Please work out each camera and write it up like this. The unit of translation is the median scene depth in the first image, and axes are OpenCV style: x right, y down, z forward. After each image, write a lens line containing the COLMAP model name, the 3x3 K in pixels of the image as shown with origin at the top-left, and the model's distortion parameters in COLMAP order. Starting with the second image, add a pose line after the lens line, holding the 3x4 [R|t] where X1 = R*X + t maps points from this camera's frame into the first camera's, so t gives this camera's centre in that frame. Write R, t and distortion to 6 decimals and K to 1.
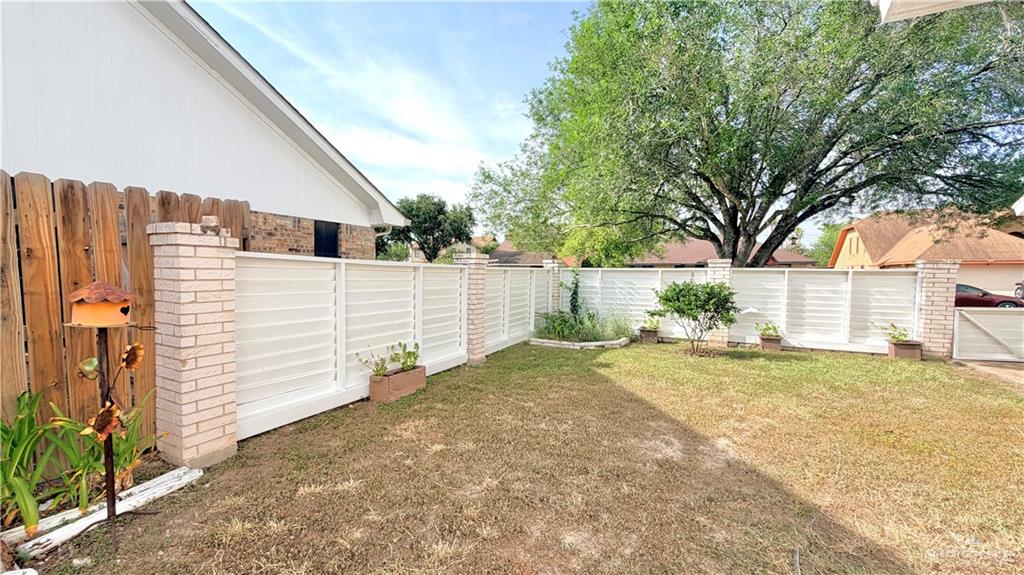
lens RADIAL K [[411.3, 0, 512.0], [0, 411.3, 287.5], [0, 0, 1]] dist [0.000064, 0.000007]
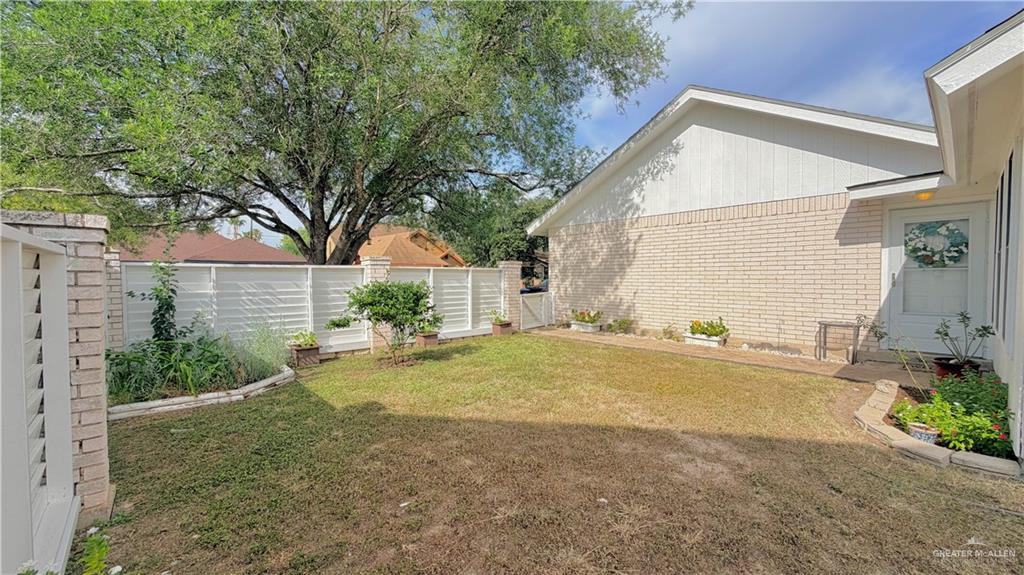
lens RADIAL K [[411.3, 0, 512.0], [0, 411.3, 287.5], [0, 0, 1]] dist [0.000064, 0.000007]
pose [[0.387054, -0.033570, 0.921446, -0.223023], [0.040697, 0.998985, 0.019300, -0.005591], [-0.921159, 0.030030, 0.388027, 0.408963]]
